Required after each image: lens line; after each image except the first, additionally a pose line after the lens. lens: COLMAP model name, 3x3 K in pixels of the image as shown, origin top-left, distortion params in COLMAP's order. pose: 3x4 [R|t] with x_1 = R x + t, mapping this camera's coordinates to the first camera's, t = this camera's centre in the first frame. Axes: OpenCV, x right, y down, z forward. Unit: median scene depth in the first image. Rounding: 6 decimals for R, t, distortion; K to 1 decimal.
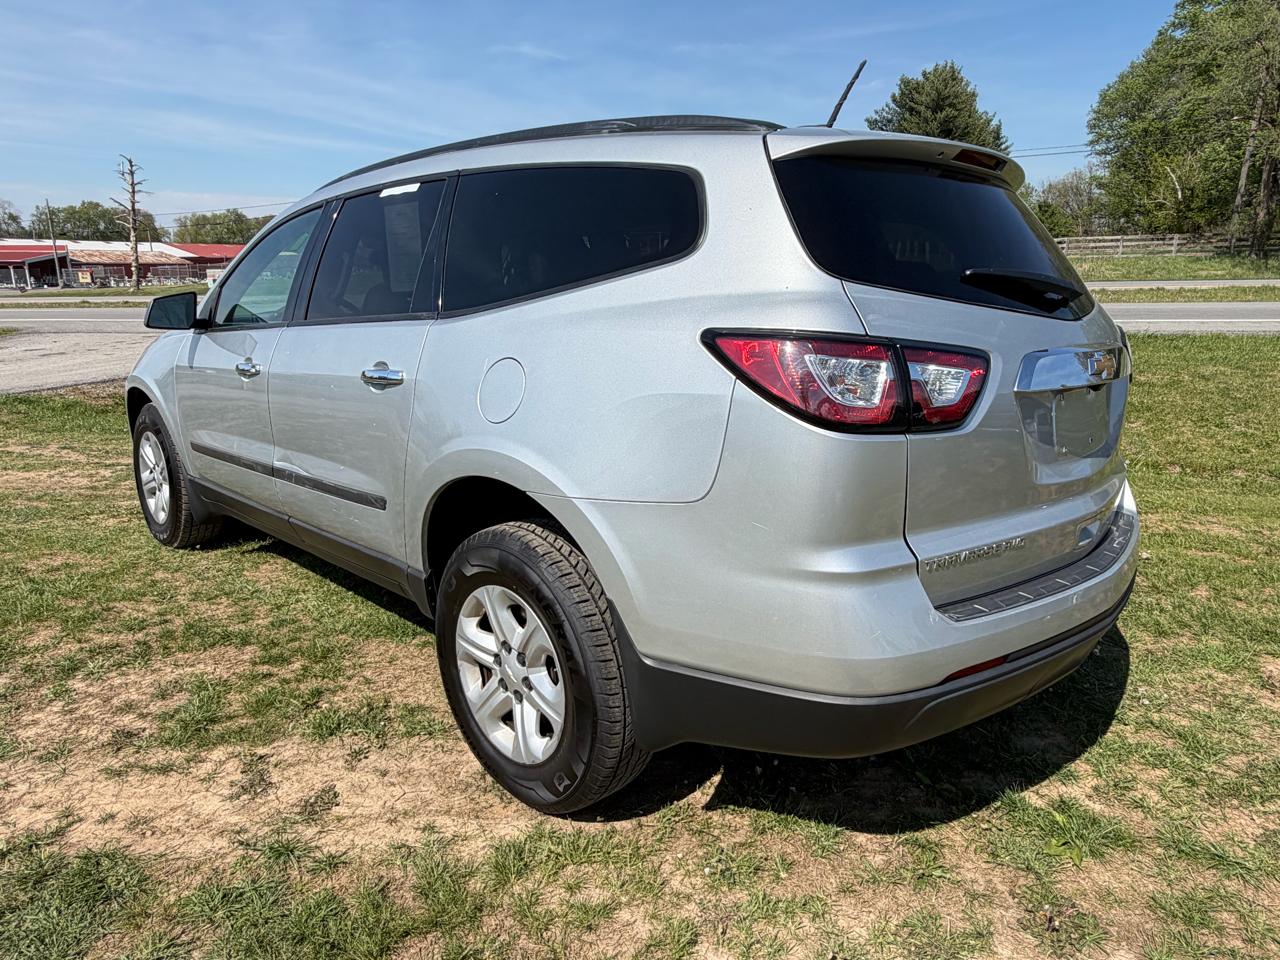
lens RADIAL K [[843.8, 0, 634.8], [0, 843.8, 480.8], [0, 0, 1]] dist [0.003122, -0.003224]
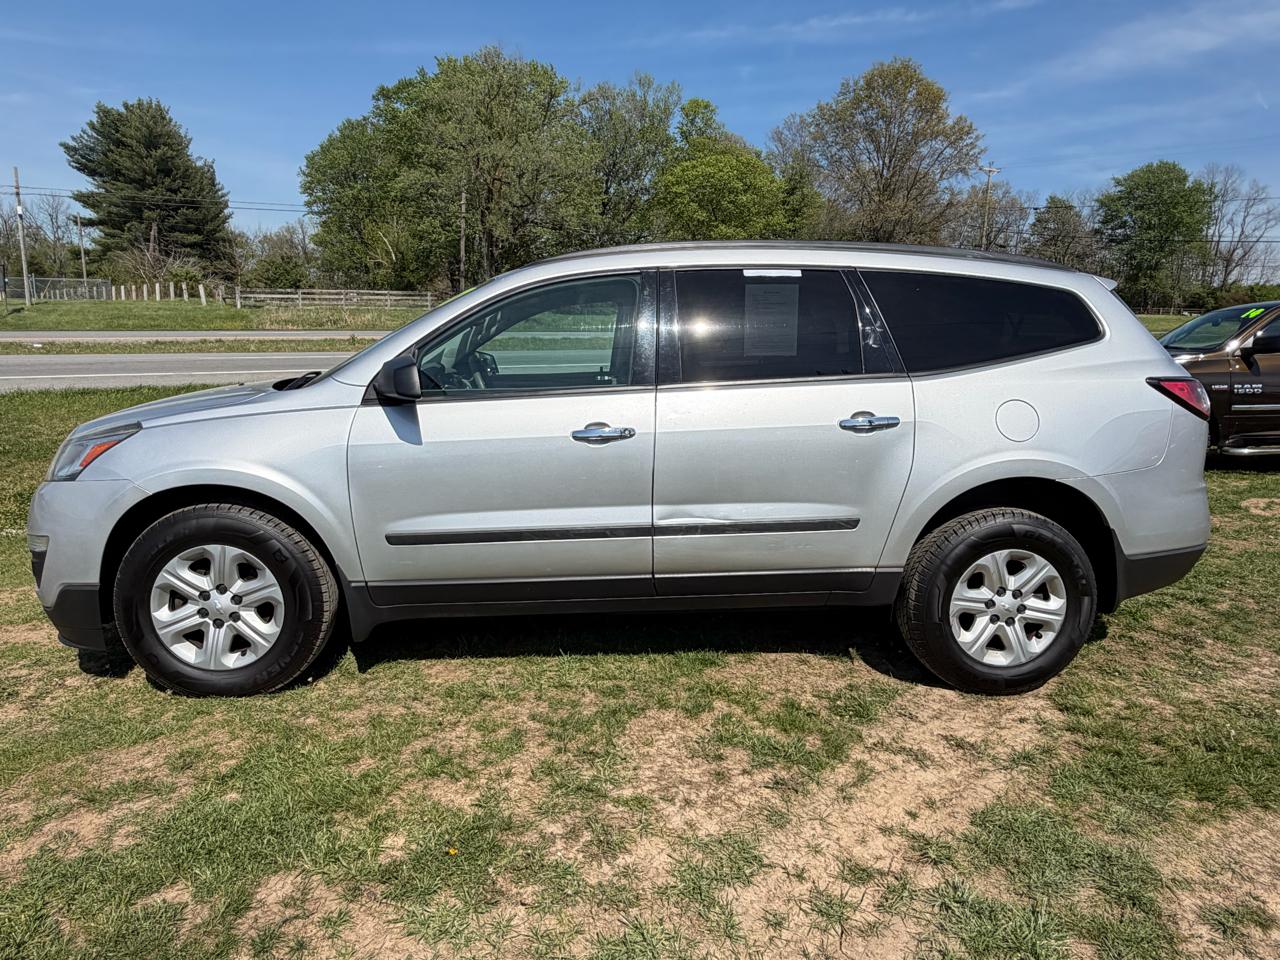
lens RADIAL K [[843.8, 0, 634.8], [0, 843.8, 480.8], [0, 0, 1]] dist [0.003122, -0.003224]
pose [[0.646612, -0.121788, 0.753035, -1.437259], [0.160609, 0.986780, 0.021681, -0.115339], [-0.745720, 0.106924, 0.657624, 0.407979]]
